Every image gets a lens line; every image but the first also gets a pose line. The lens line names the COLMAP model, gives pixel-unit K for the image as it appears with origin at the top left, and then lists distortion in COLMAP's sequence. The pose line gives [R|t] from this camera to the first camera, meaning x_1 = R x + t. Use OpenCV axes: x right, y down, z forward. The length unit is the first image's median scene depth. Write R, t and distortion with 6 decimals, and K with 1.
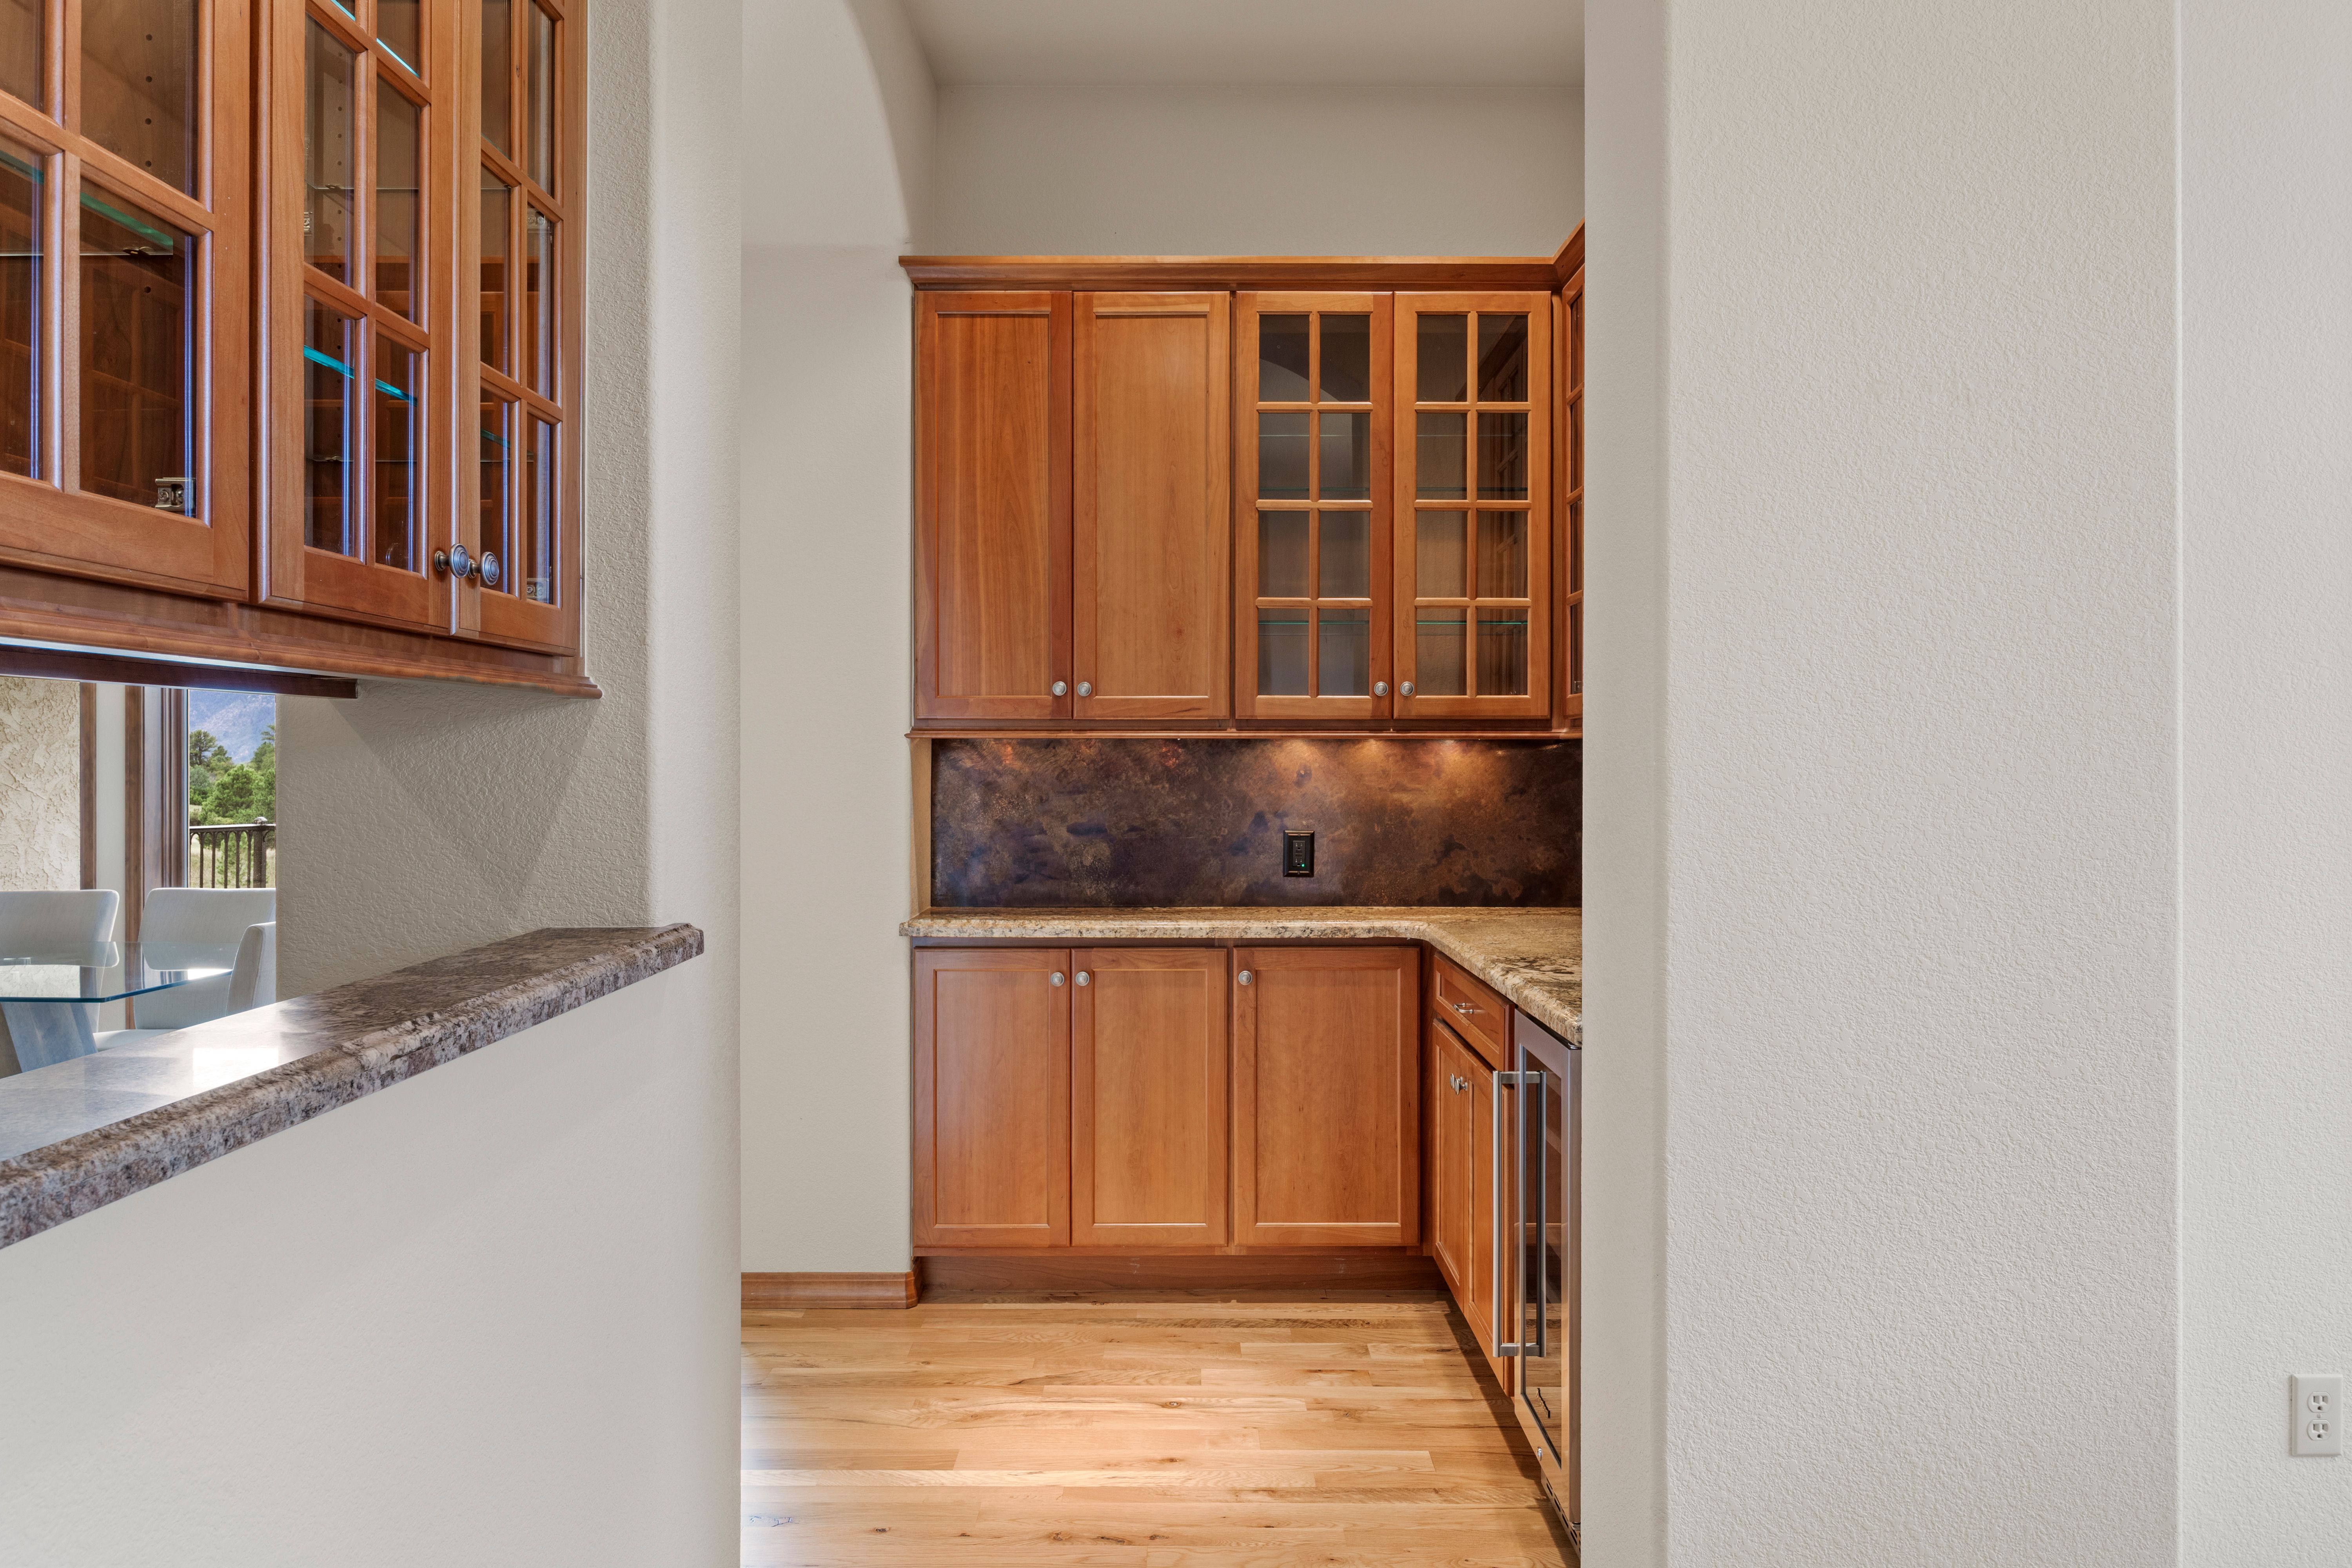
lens RADIAL K [[1437.5, 0, 1188.2], [0, 1437.5, 770.5], [0, 0, 1]] dist [0.006309, 0.000129]
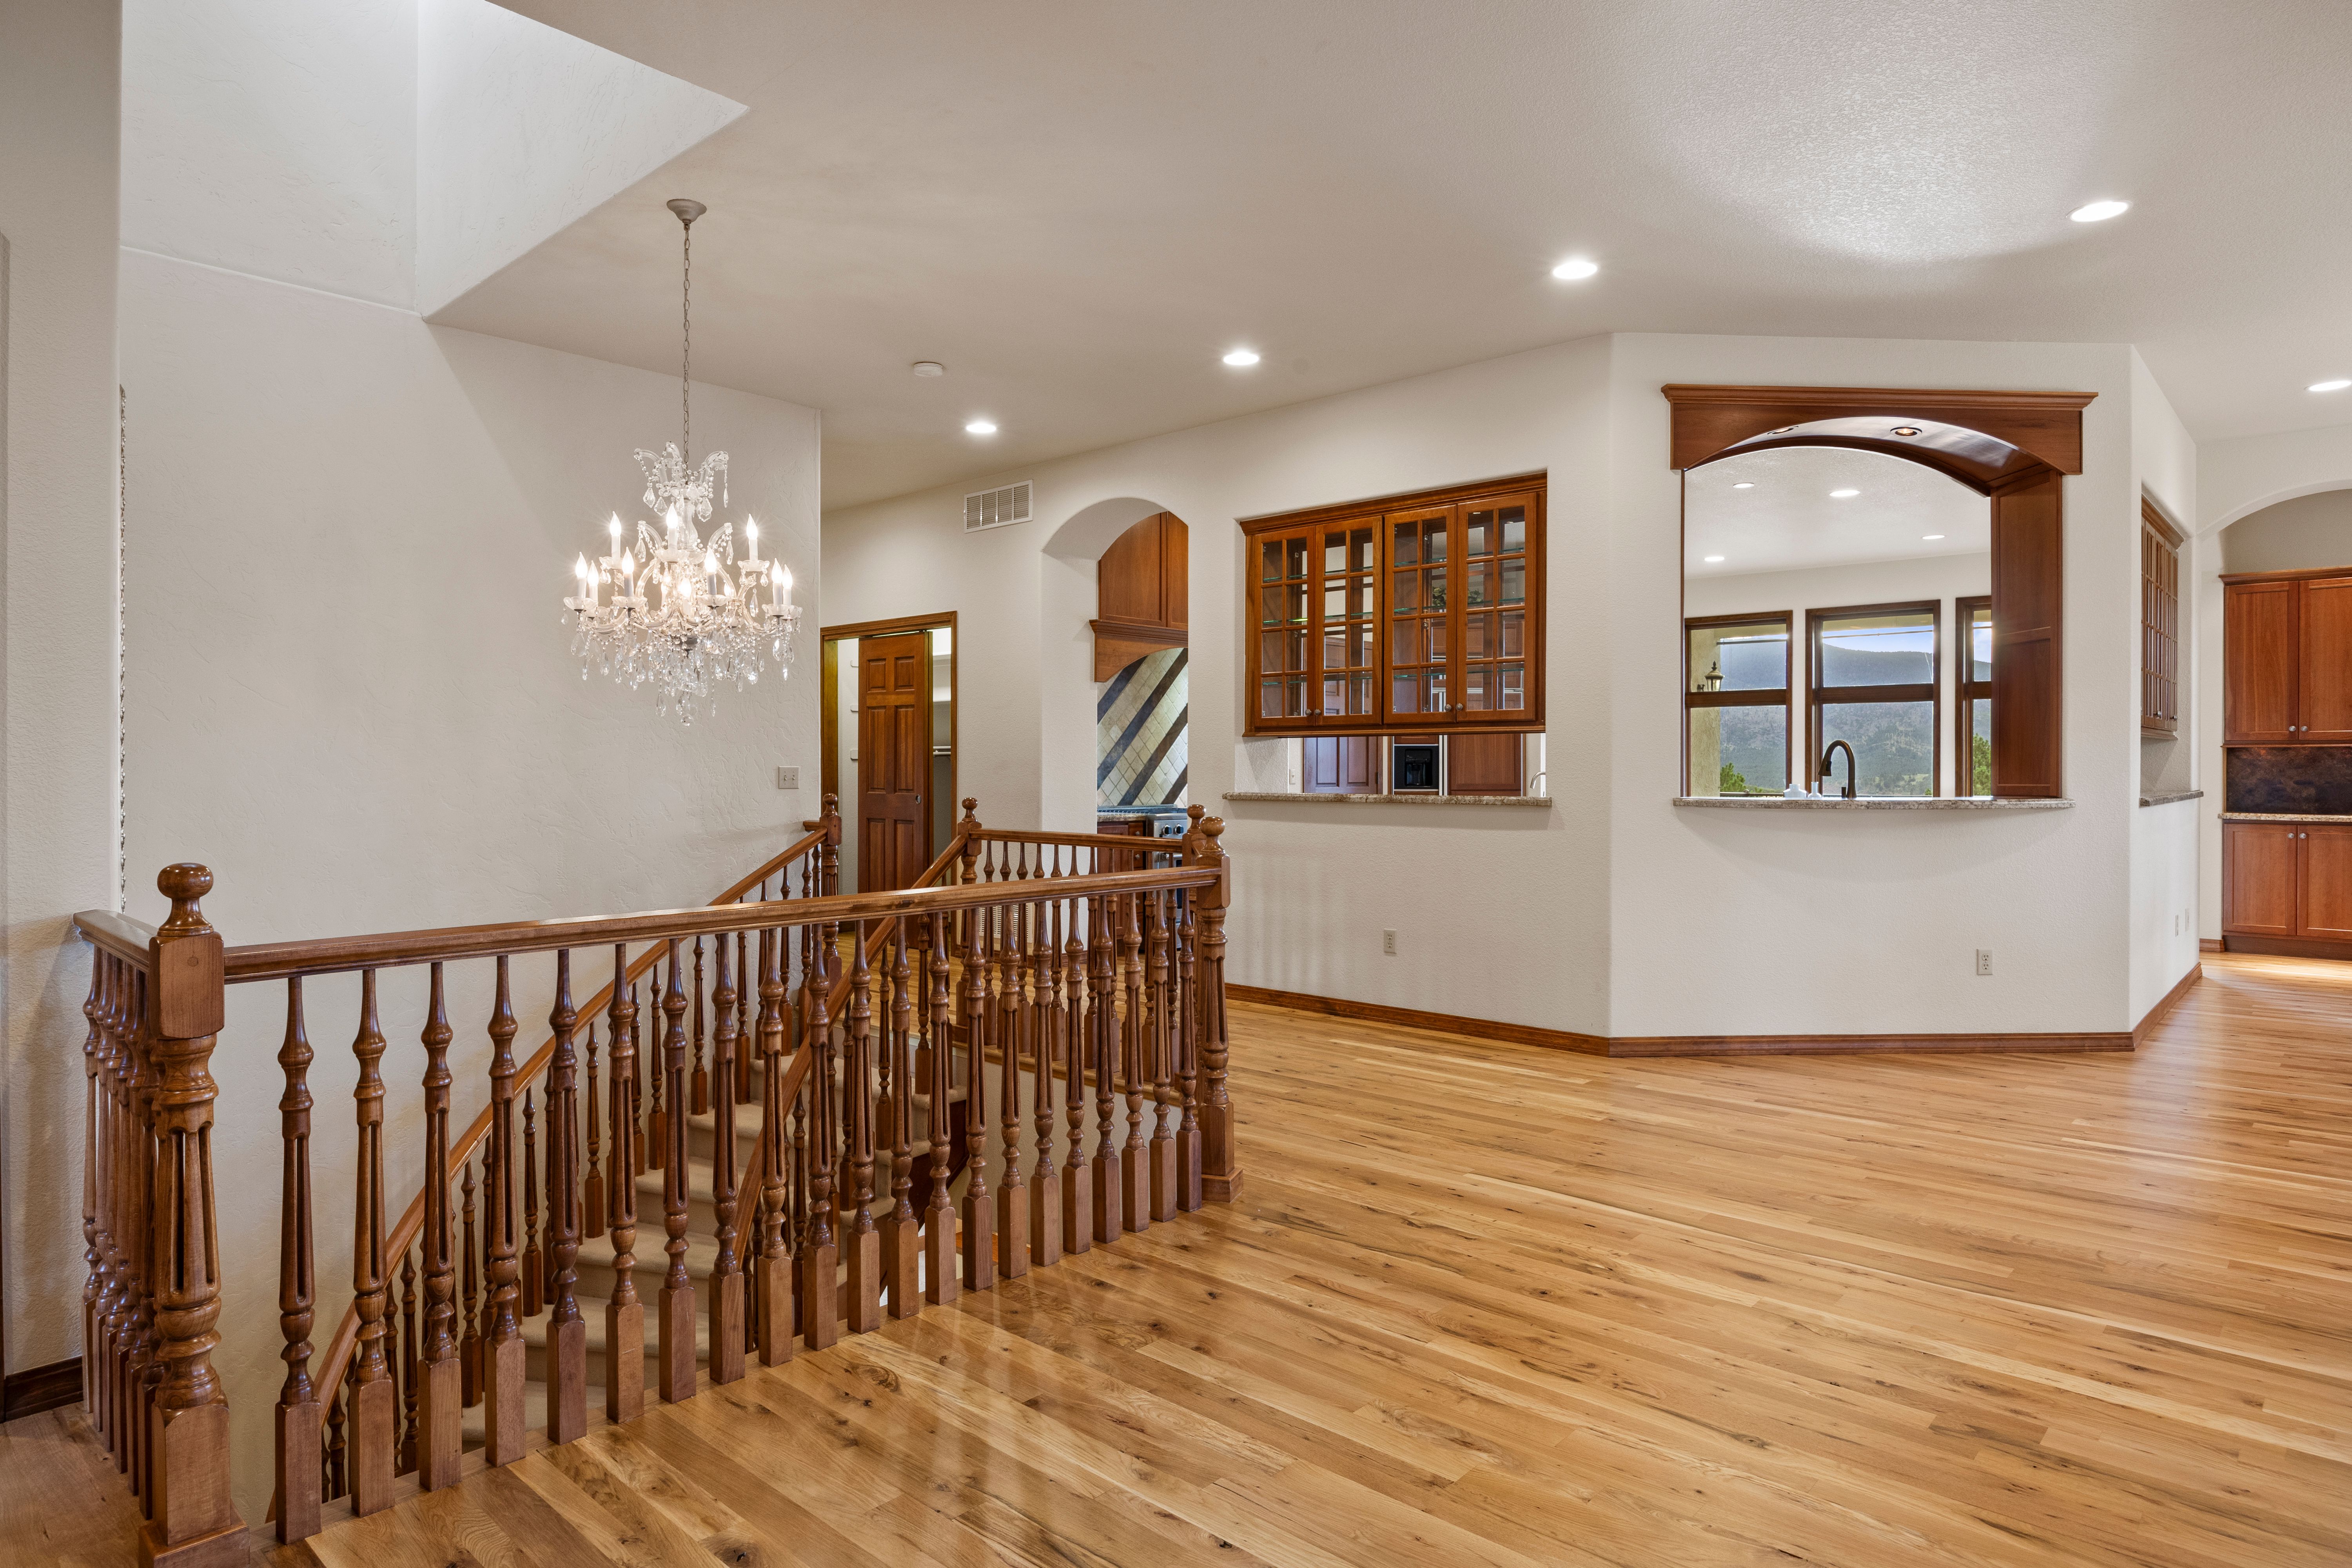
lens RADIAL K [[1320.2, 0, 1179.1], [0, 1320.2, 781.8], [0, 0, 1]] dist [-0.008020, -0.002810]
pose [[0.730731, 0.003811, -0.682655, 0.063035], [-0.003952, 0.999991, 0.001352, 0.048127], [0.682654, 0.001710, 0.730740, -2.215725]]
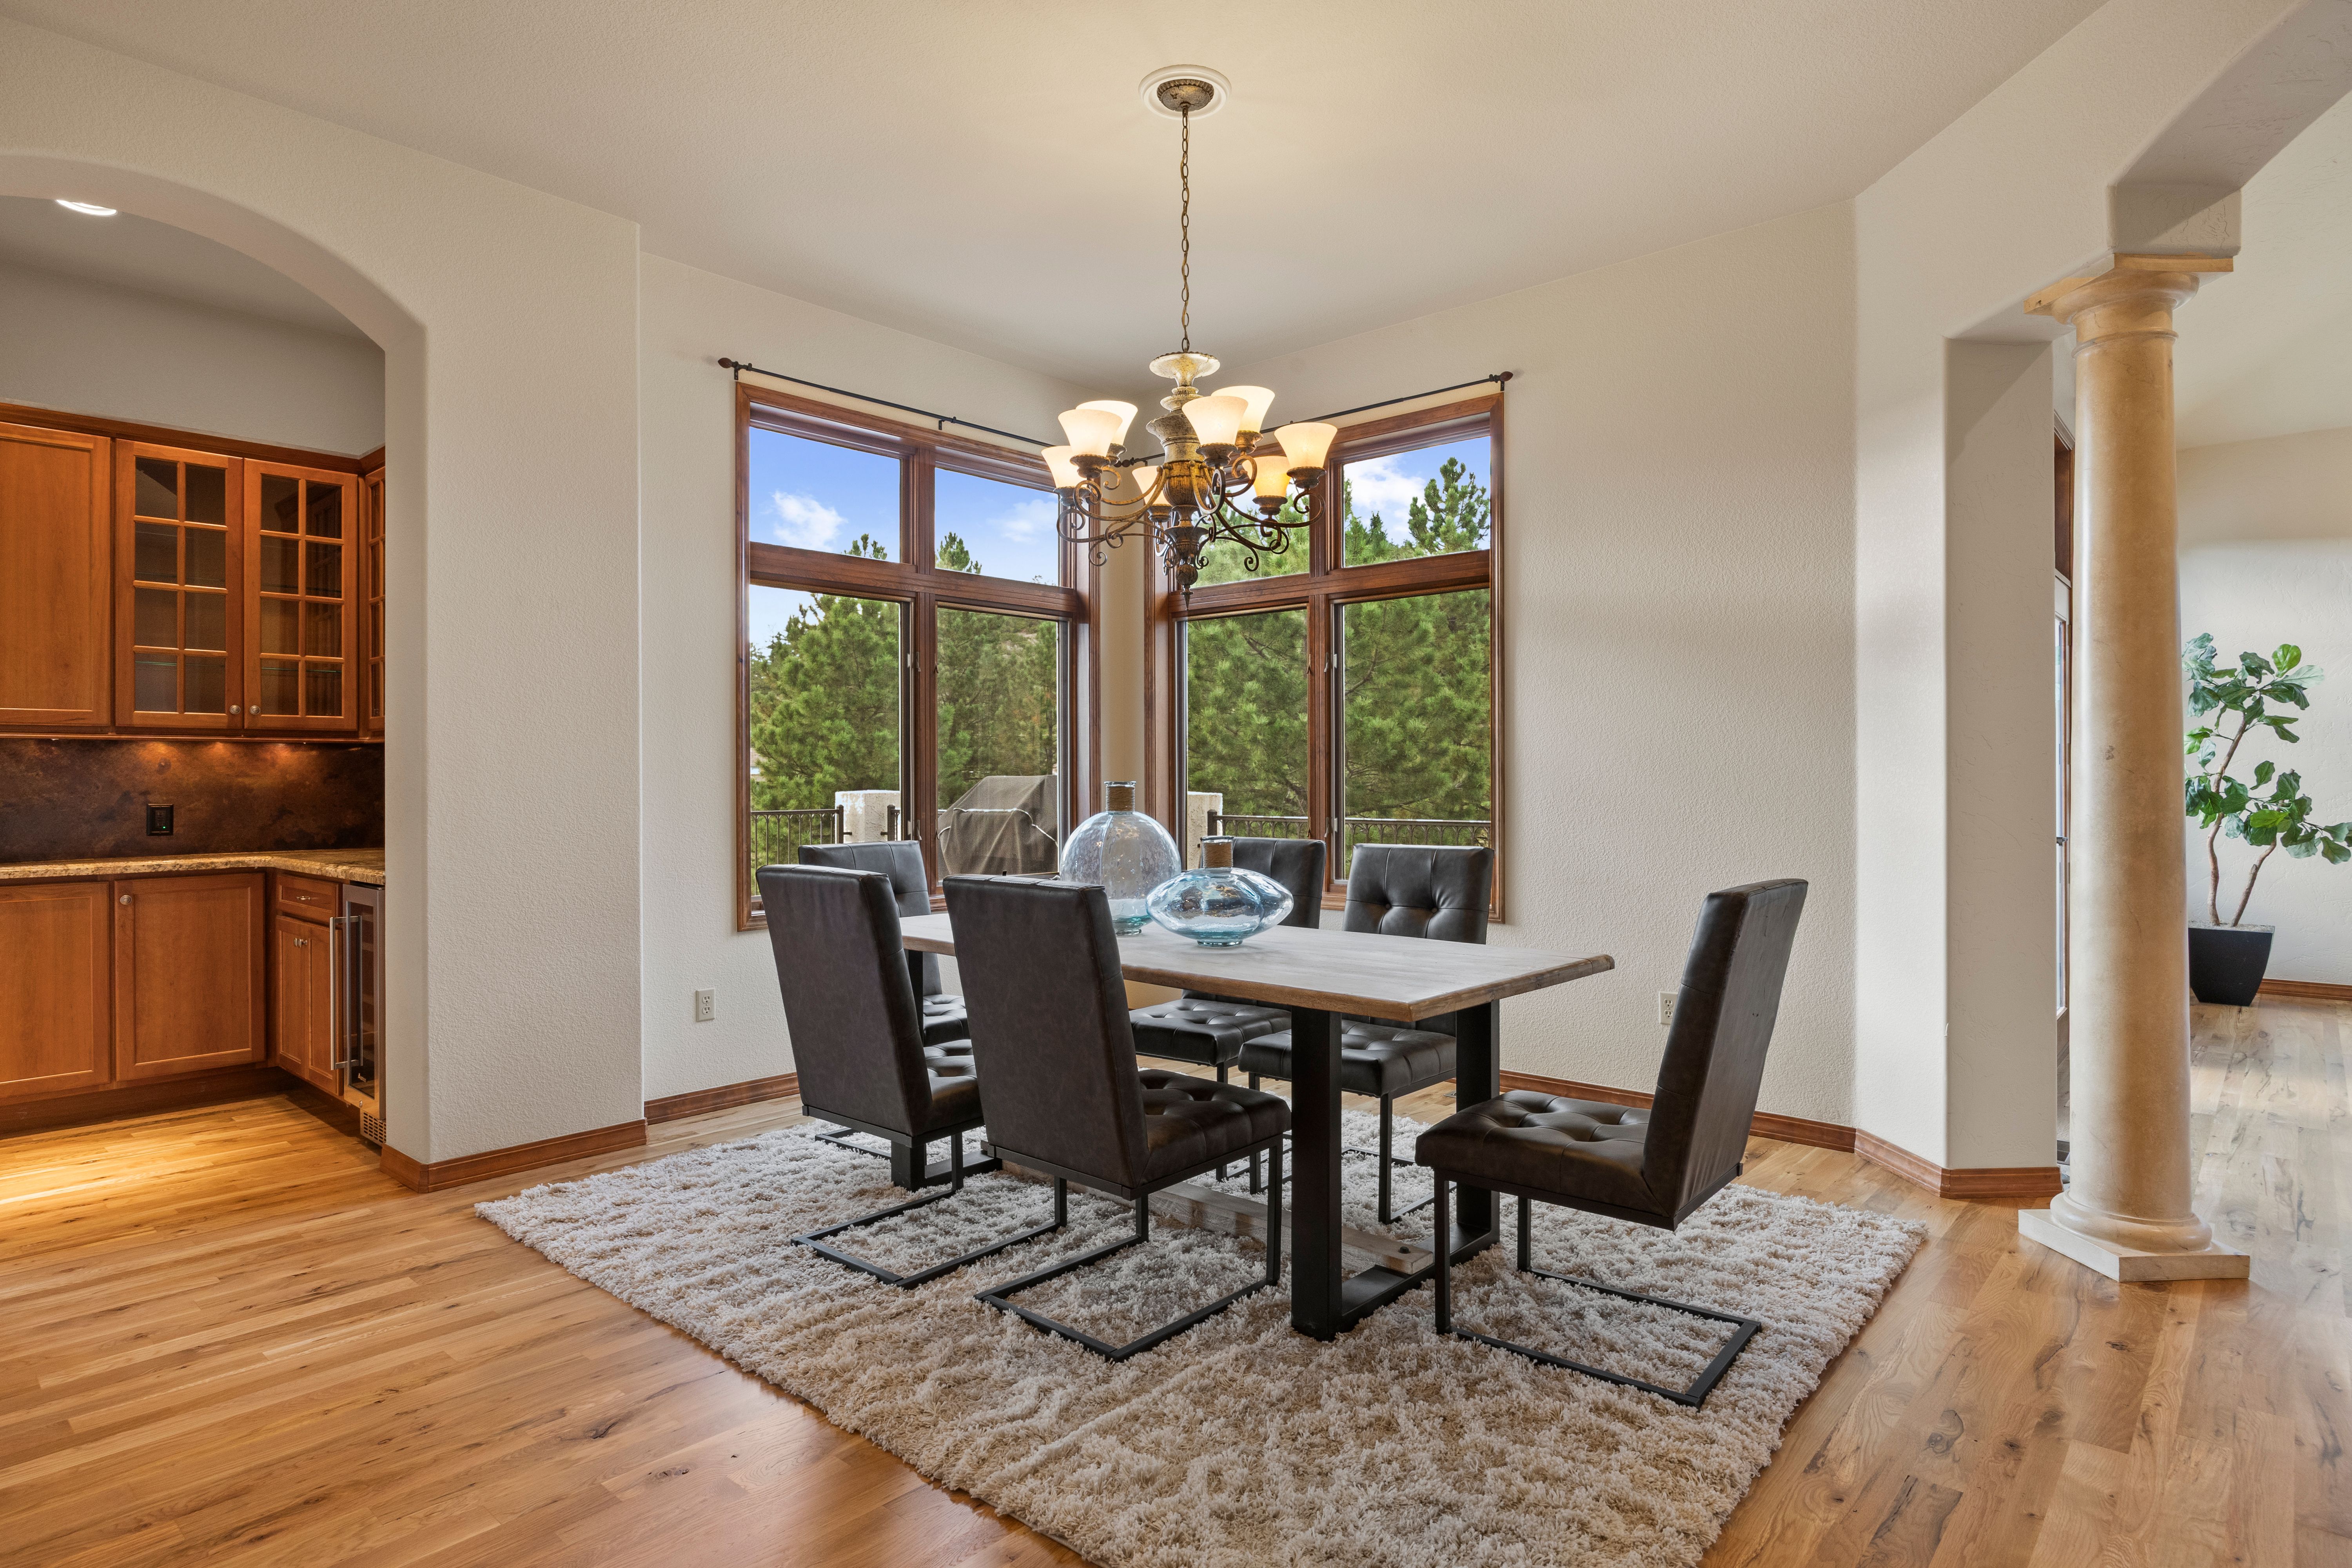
lens RADIAL K [[1271.9, 0, 1182.8], [0, 1271.9, 771.4], [0, 0, 1]] dist [-0.003636, -0.002229]
pose [[0.667537, -0.000799, 0.744576, -0.205432], [0.009121, 0.999933, -0.007105, 0.030312], [-0.744521, 0.011534, 0.667500, -0.691181]]
